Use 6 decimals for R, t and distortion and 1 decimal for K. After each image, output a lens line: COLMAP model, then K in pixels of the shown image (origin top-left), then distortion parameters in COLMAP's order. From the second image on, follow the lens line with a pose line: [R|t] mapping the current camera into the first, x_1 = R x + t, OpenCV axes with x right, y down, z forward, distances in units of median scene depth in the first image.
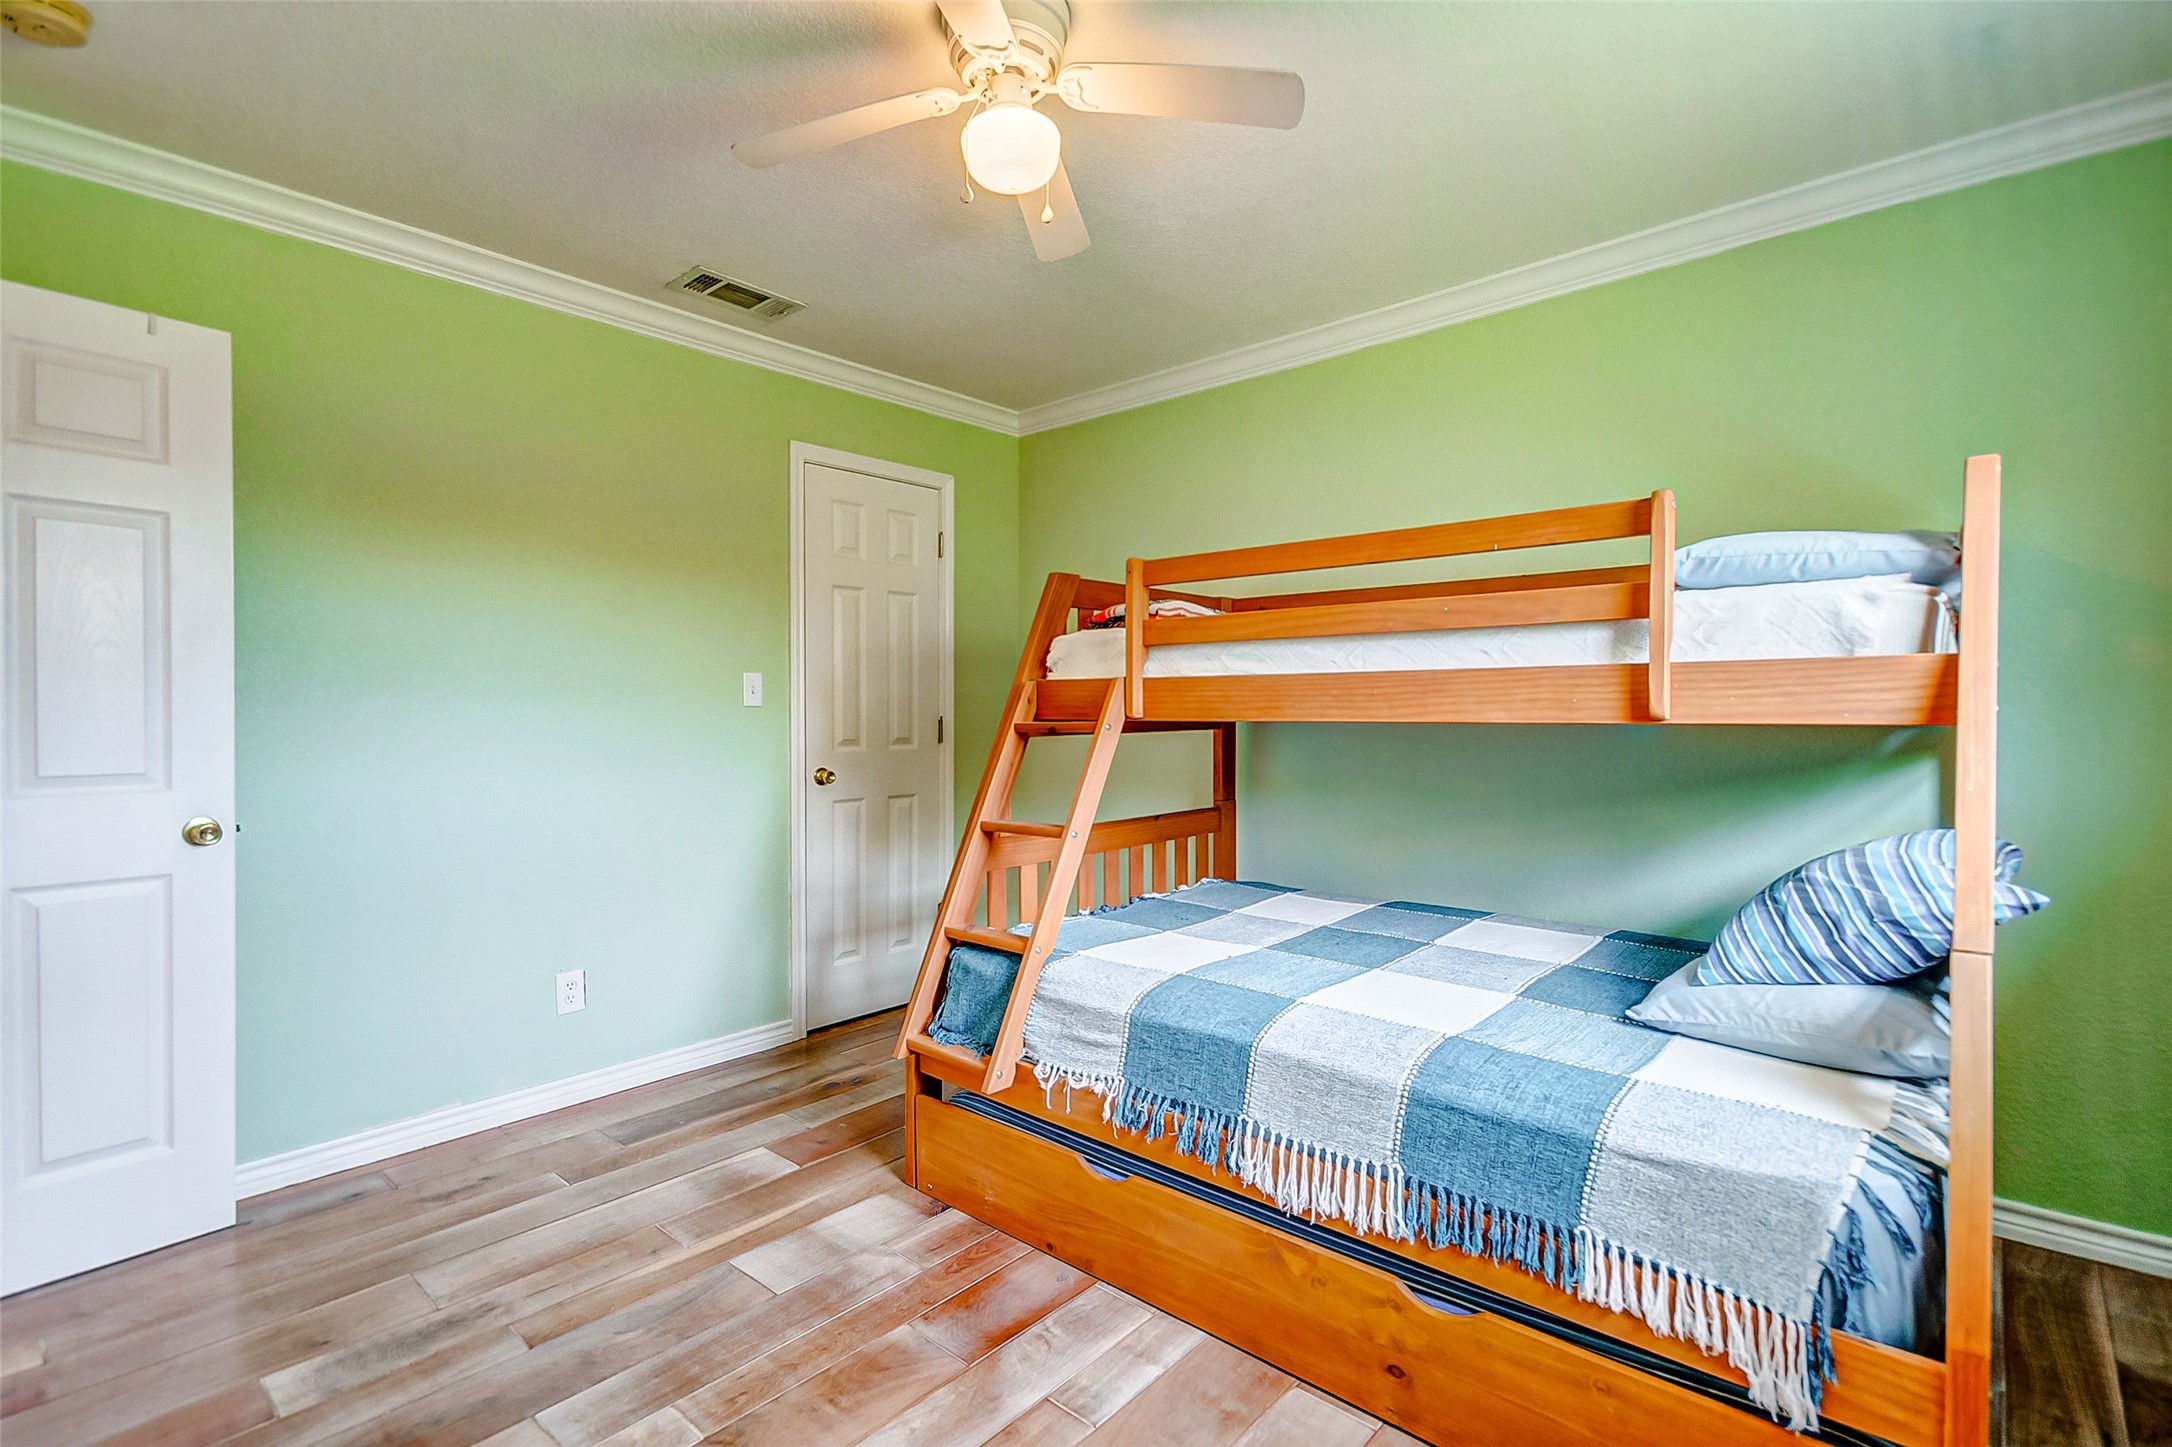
lens RADIAL K [[998.9, 0, 1086.0], [0, 998.9, 723.5], [0, 0, 1]] dist [0.015280, 0.000163]
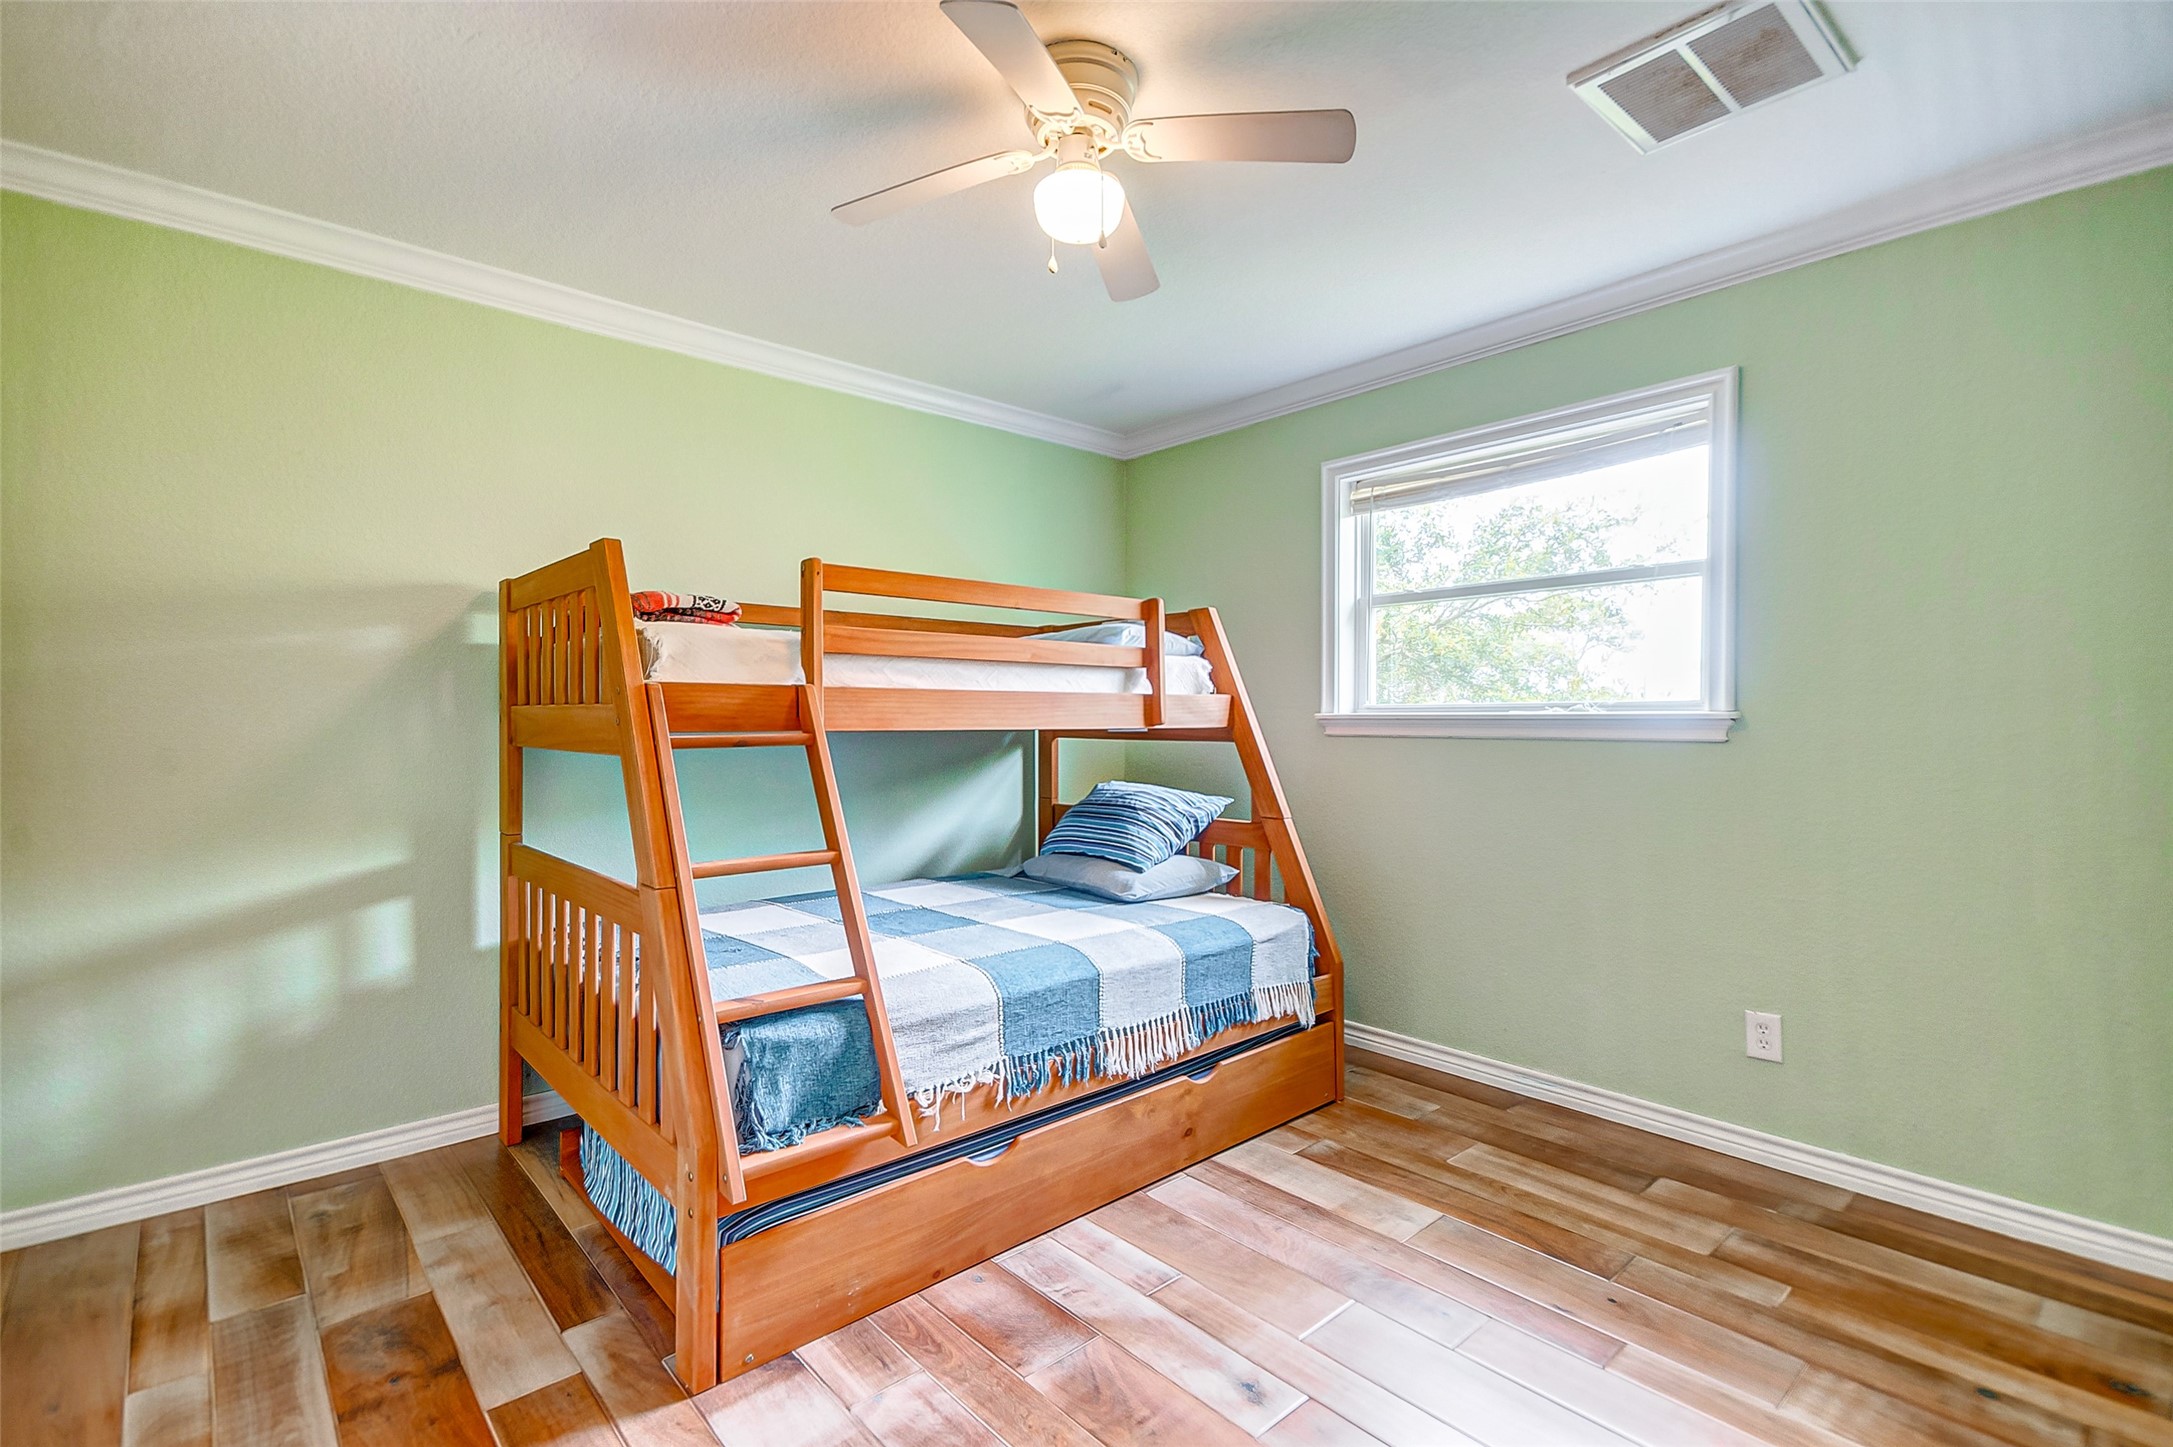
lens RADIAL K [[992.6, 0, 1086.5], [0, 992.6, 723.5], [0, 0, 1]] dist [0.022112, 0.000138]
pose [[0.109406, -0.002884, 0.993993, -1.106114], [0.010383, 0.999945, 0.001758, -0.012661], [-0.993943, 0.010128, 0.109430, 0.841018]]
